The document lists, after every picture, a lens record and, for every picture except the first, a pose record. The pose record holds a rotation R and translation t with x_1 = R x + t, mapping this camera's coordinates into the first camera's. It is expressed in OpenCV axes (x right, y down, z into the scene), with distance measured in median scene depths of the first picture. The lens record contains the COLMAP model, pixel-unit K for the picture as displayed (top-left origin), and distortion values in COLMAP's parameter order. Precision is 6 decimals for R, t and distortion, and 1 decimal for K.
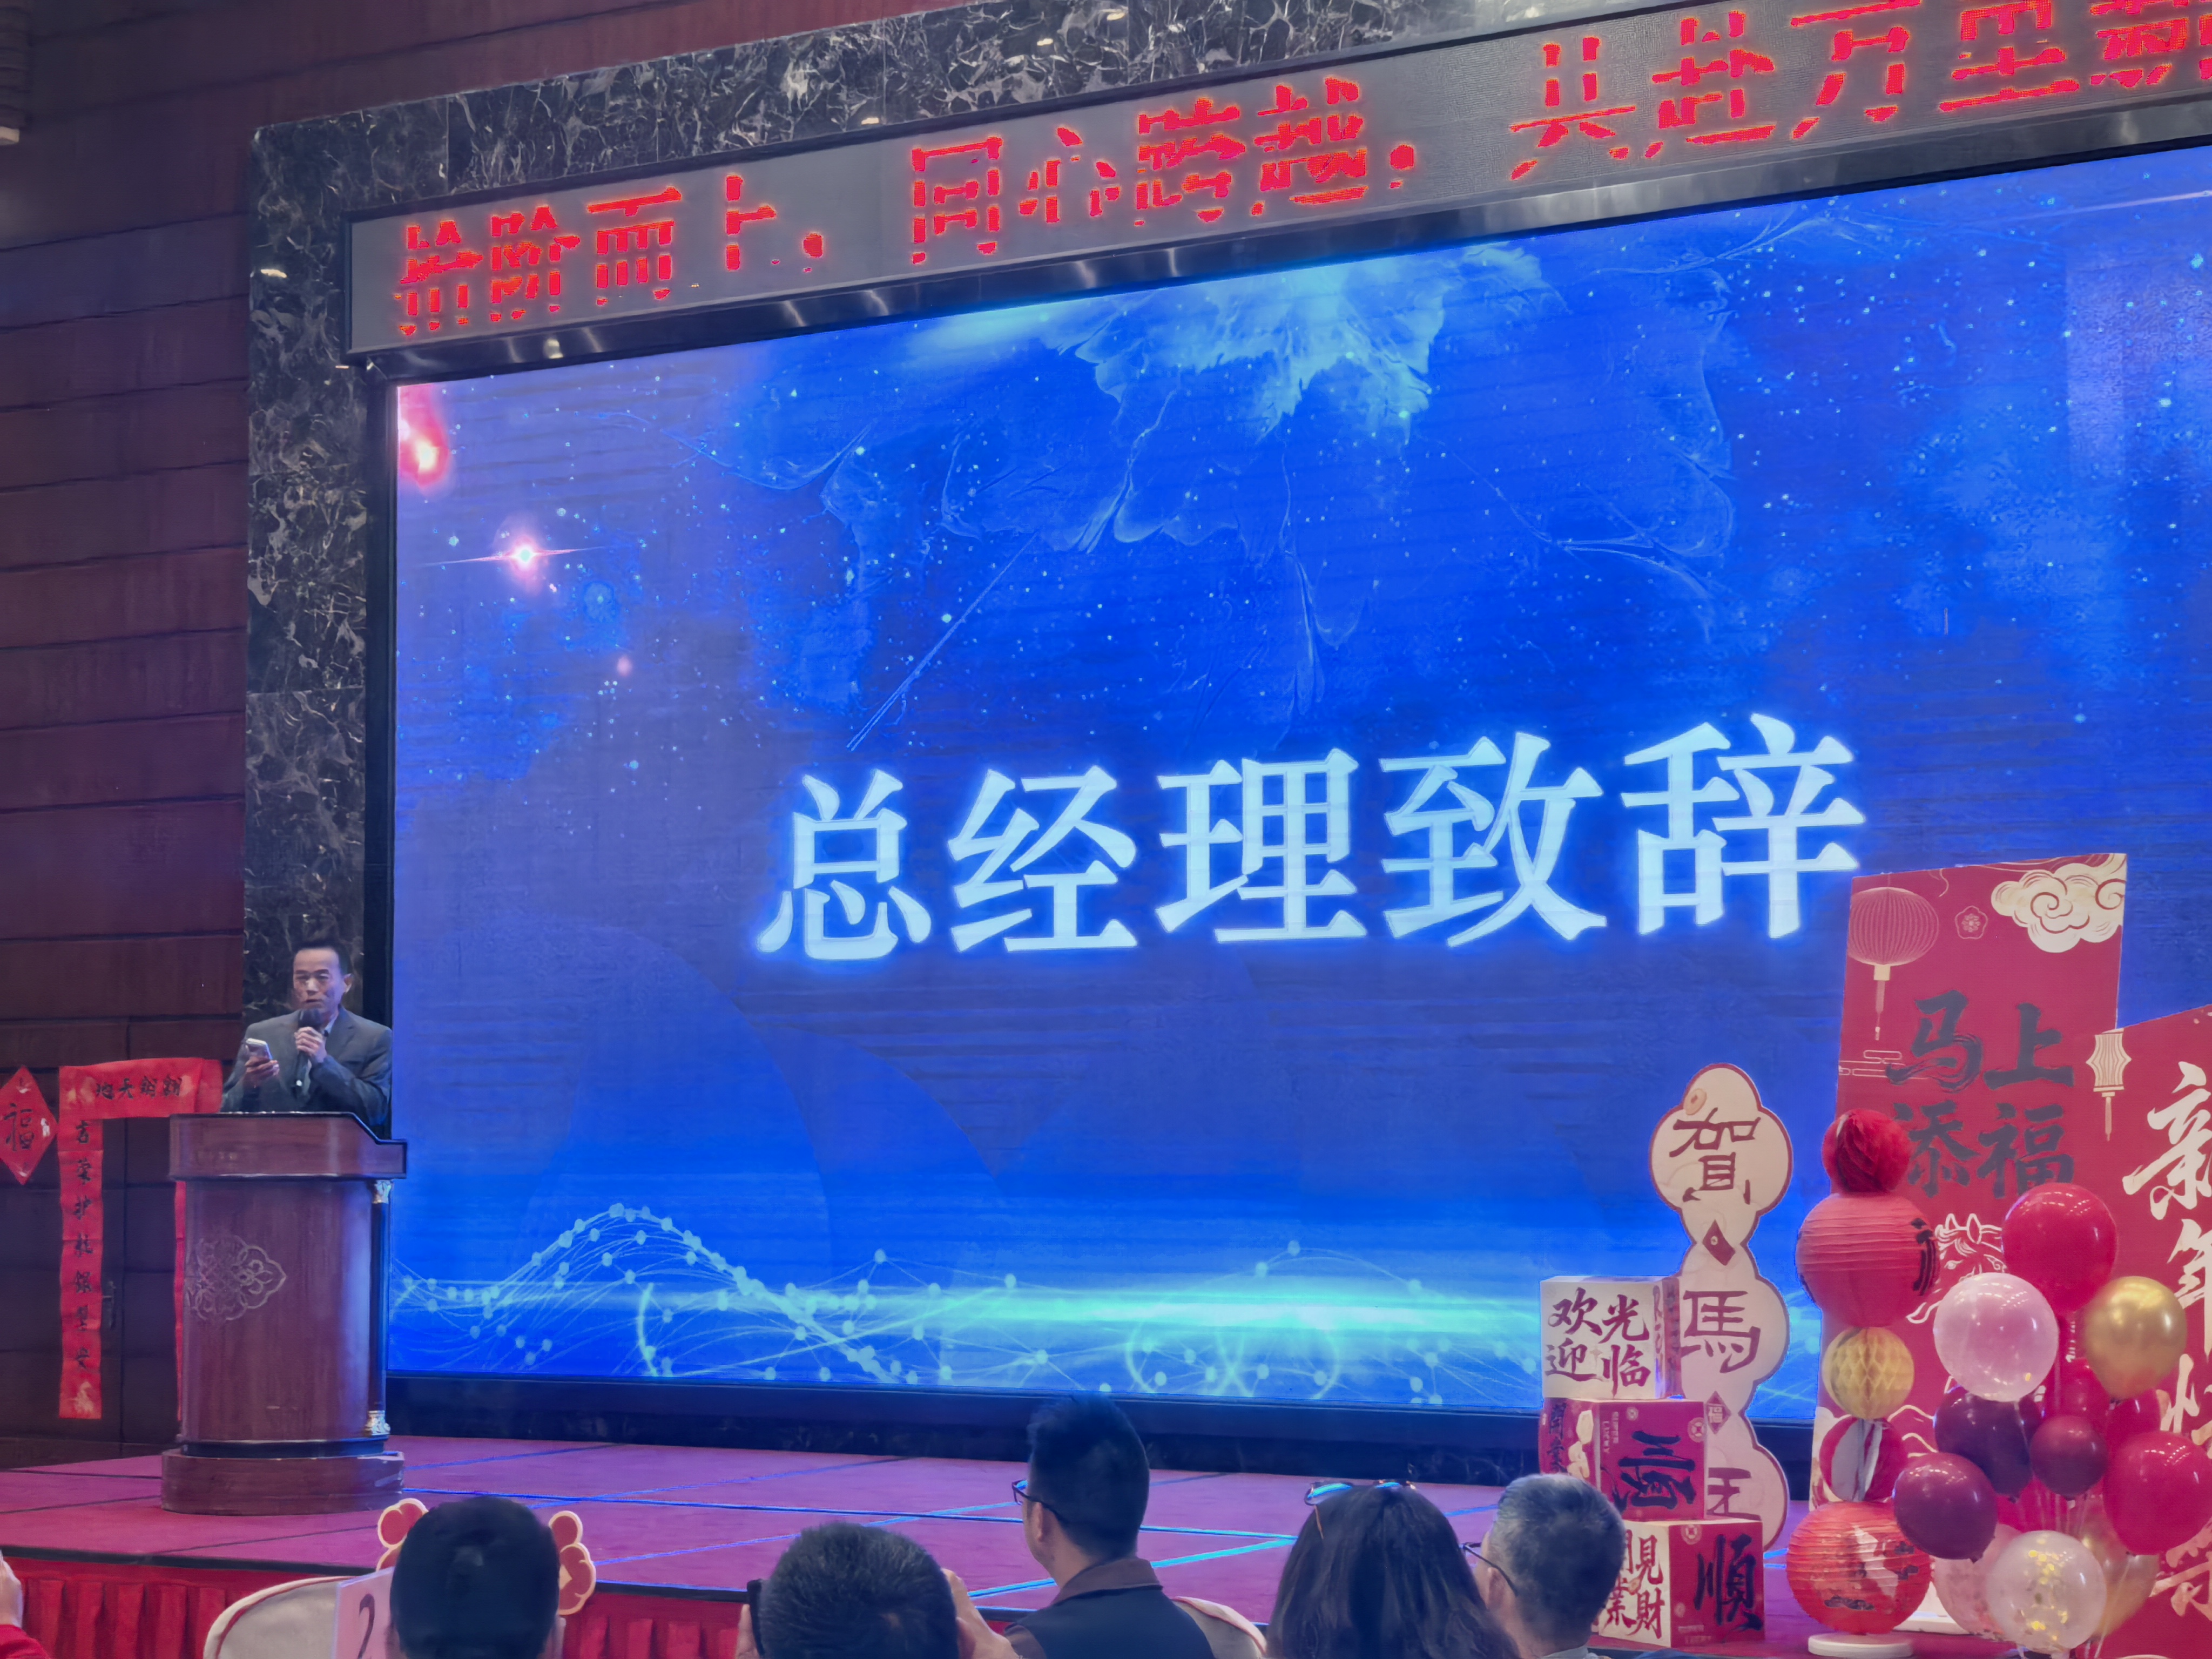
lens RADIAL K [[3946.6, 0, 1088.3], [0, 3946.6, 841.3], [0, 0, 1]] dist [0.042940, 0.000000]
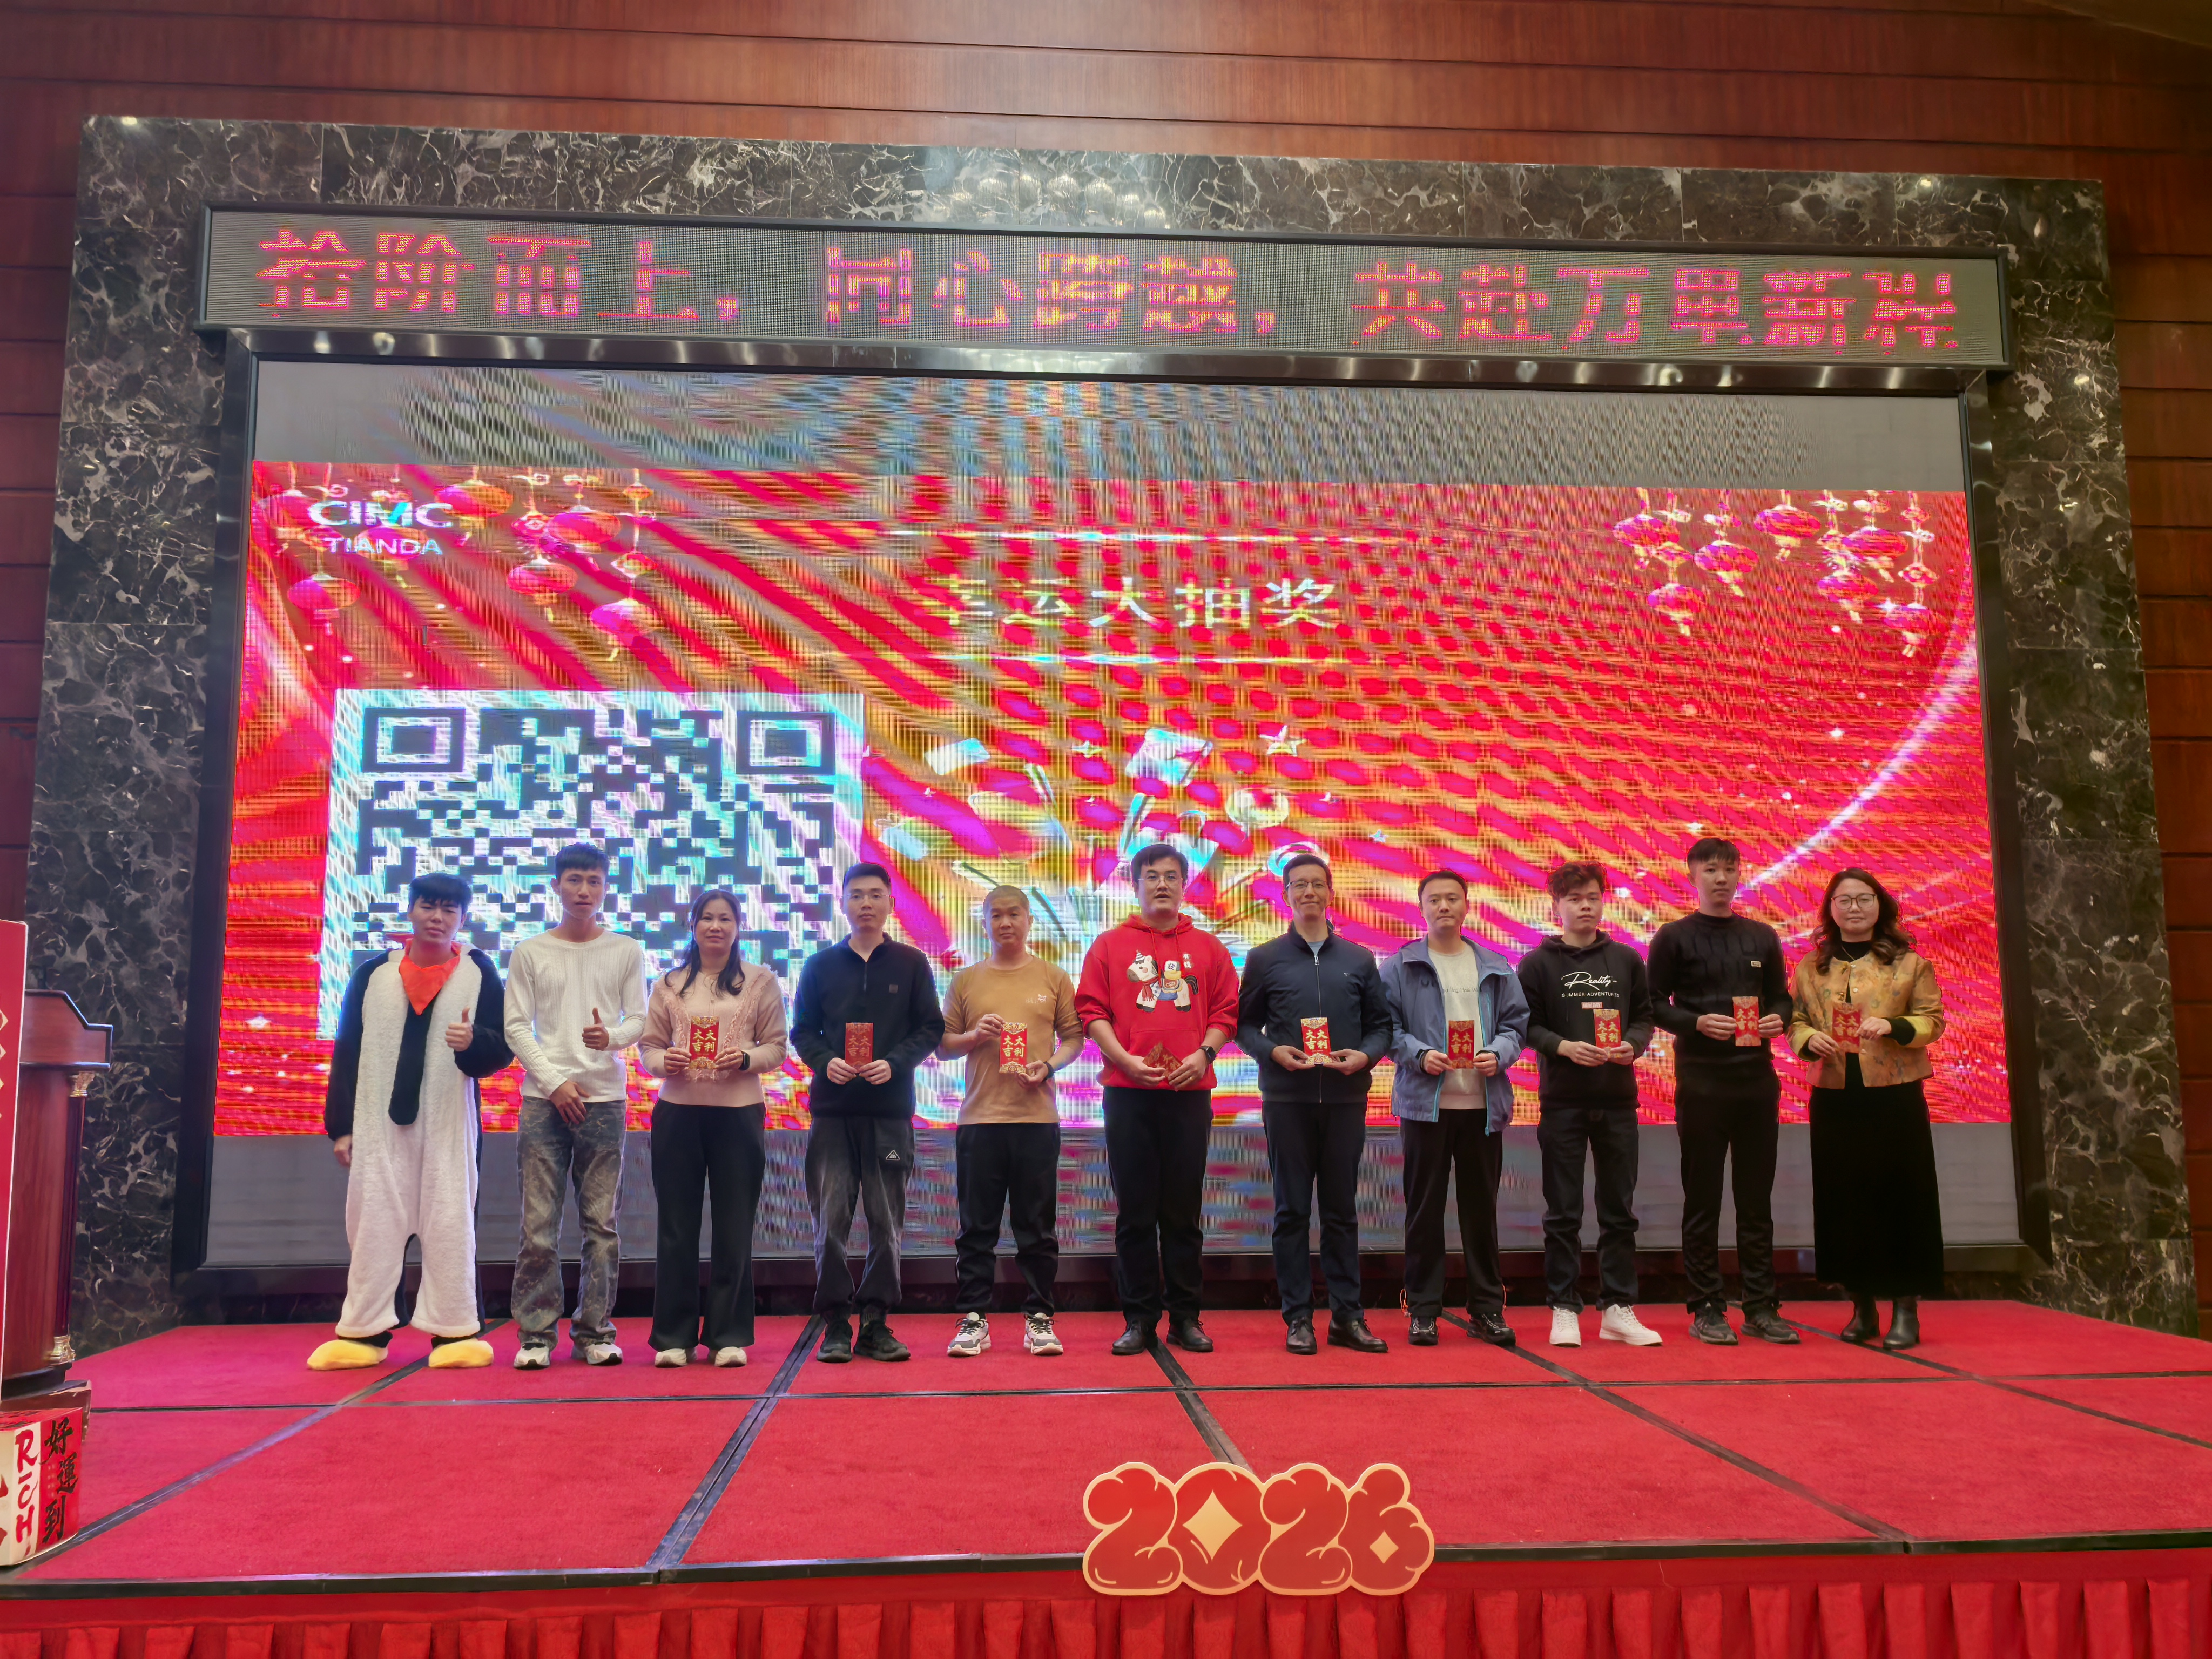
lens RADIAL K [[1742.6, 0, 1106.9], [0, 1742.6, 839.4], [0, 0, 1]] dist [0.024741, -0.031355]
pose [[0.816762, 0.075646, 0.571995, -0.251761], [-0.041807, 0.996521, -0.072092, 0.044305], [-0.575459, 0.034969, 0.817083, 0.467570]]
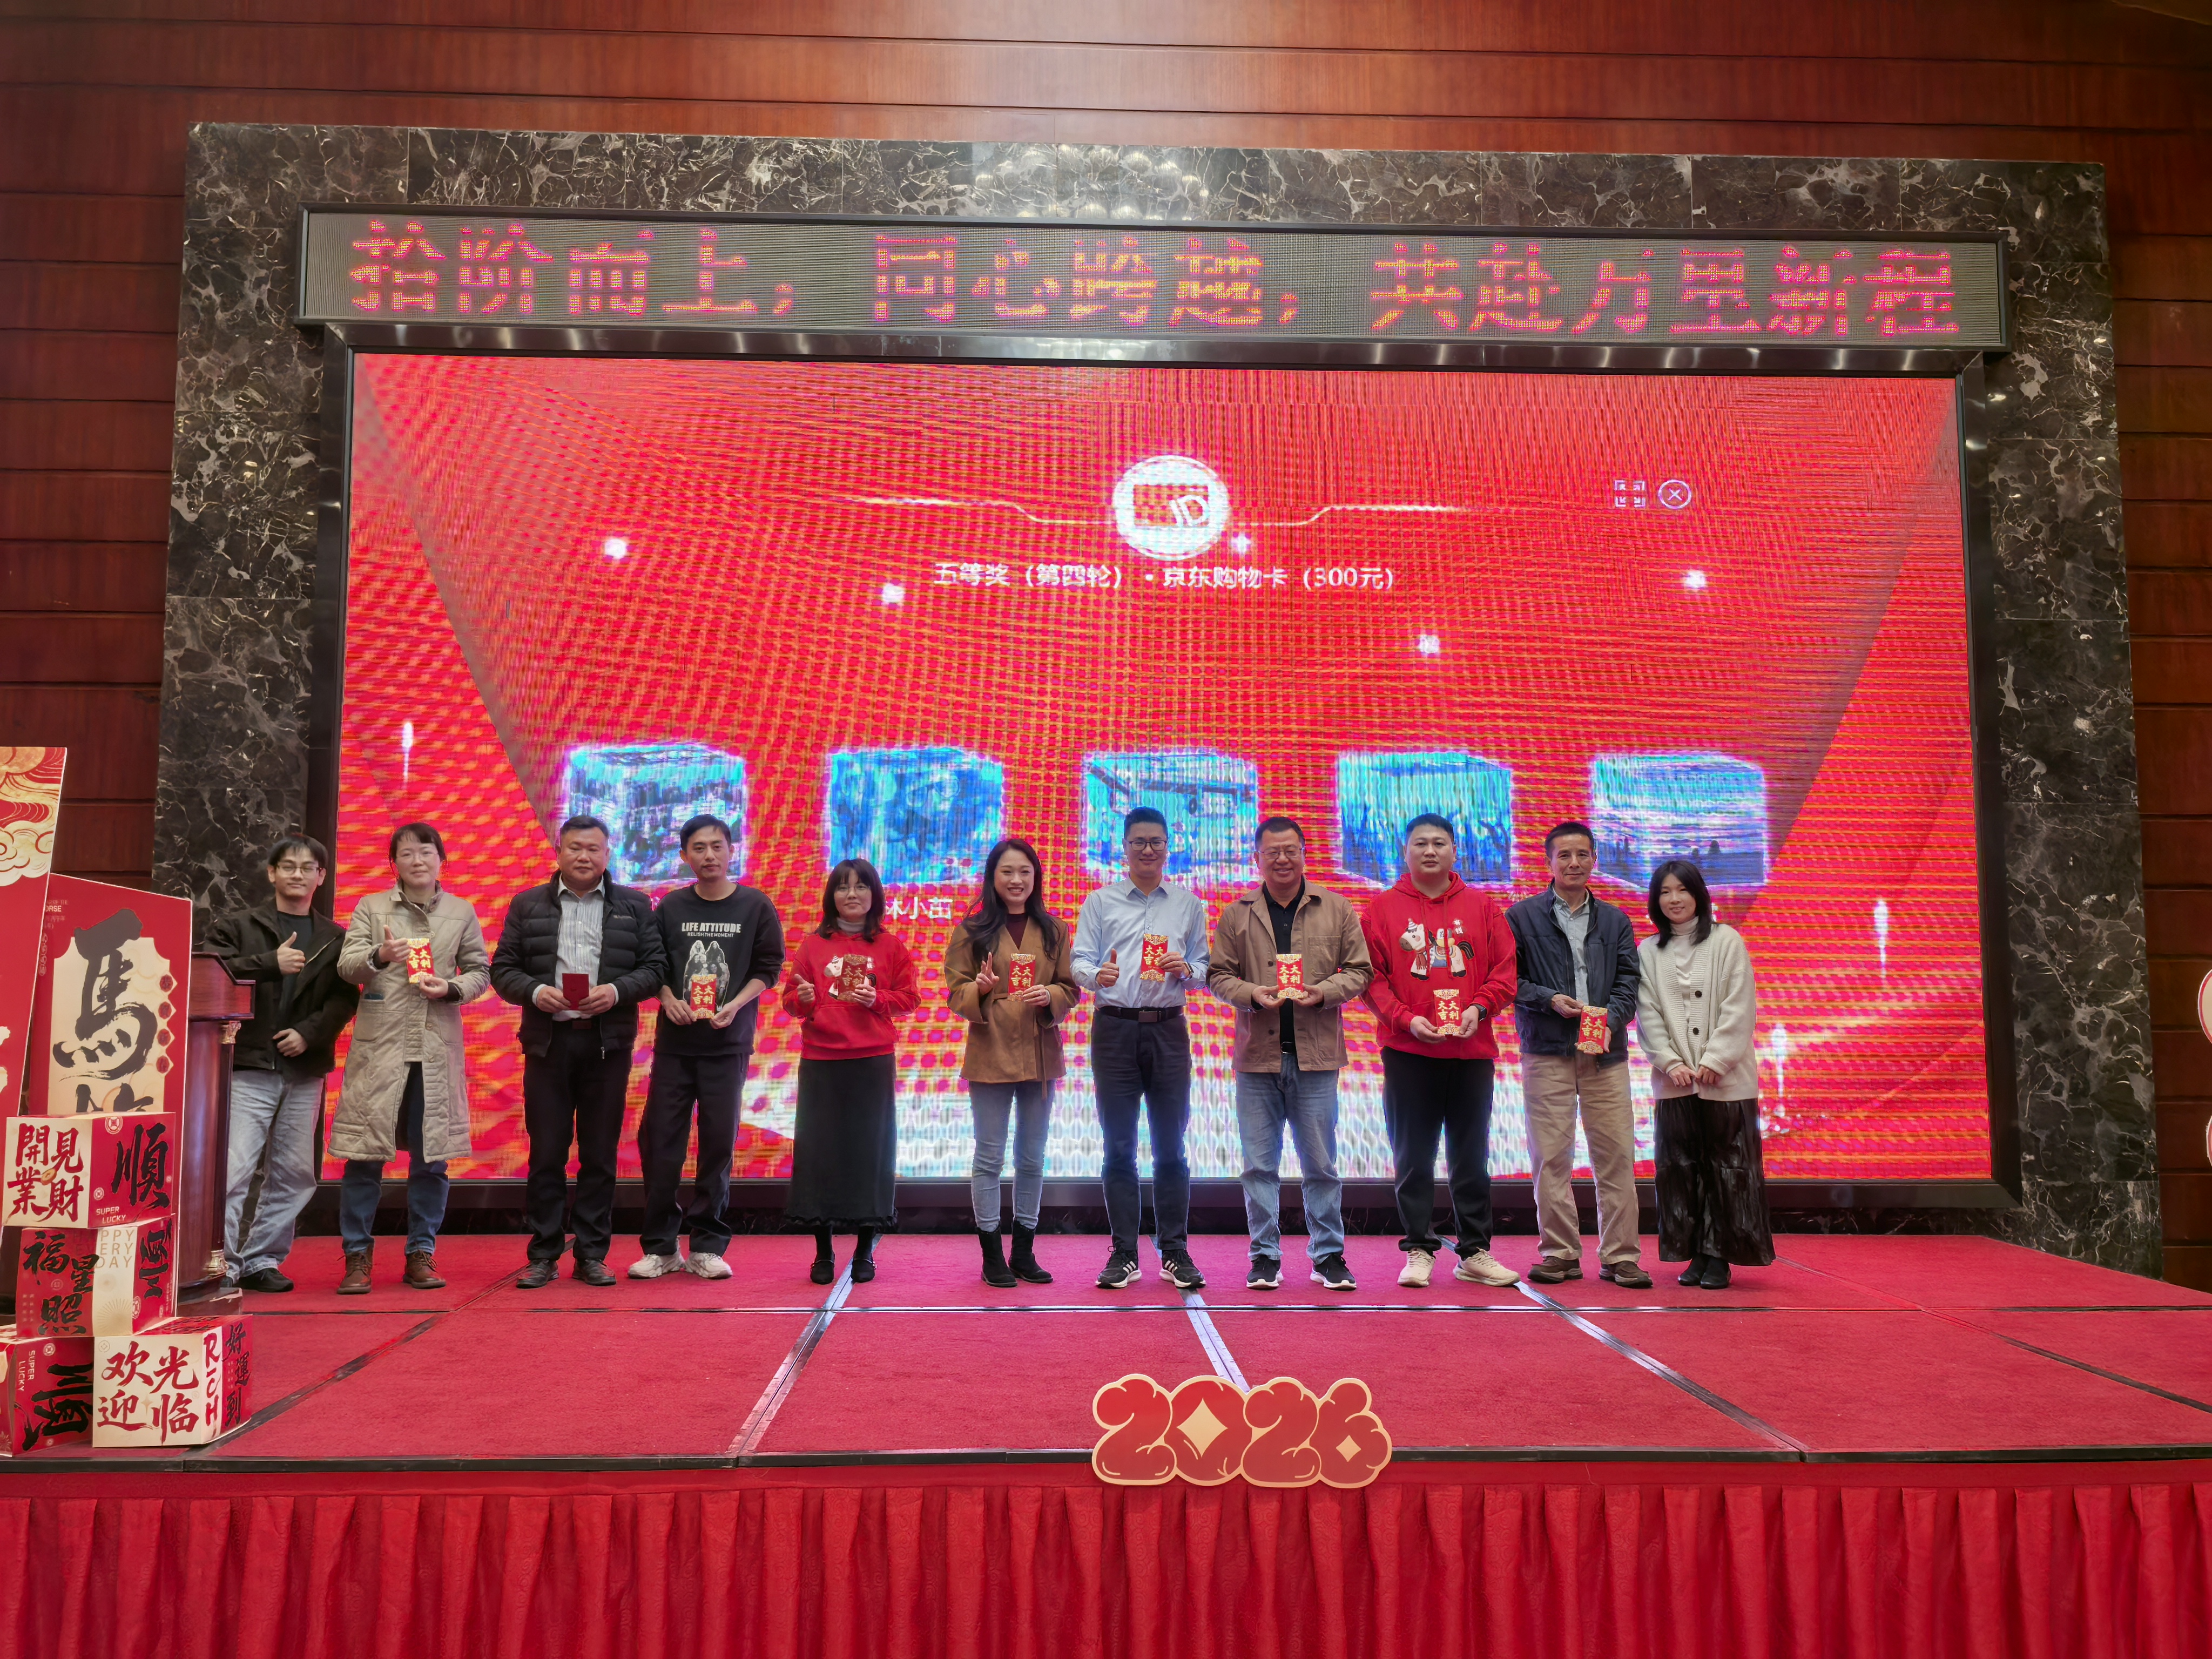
lens RADIAL K [[1742.6, 0, 1094.9], [0, 1742.6, 822.1], [0, 0, 1]] dist [0.024741, -0.031355]
pose [[0.835955, 0.057799, 0.545746, -0.269003], [-0.048498, 0.998328, -0.031442, 0.032821], [-0.546651, -0.000184, 0.837361, 0.433364]]
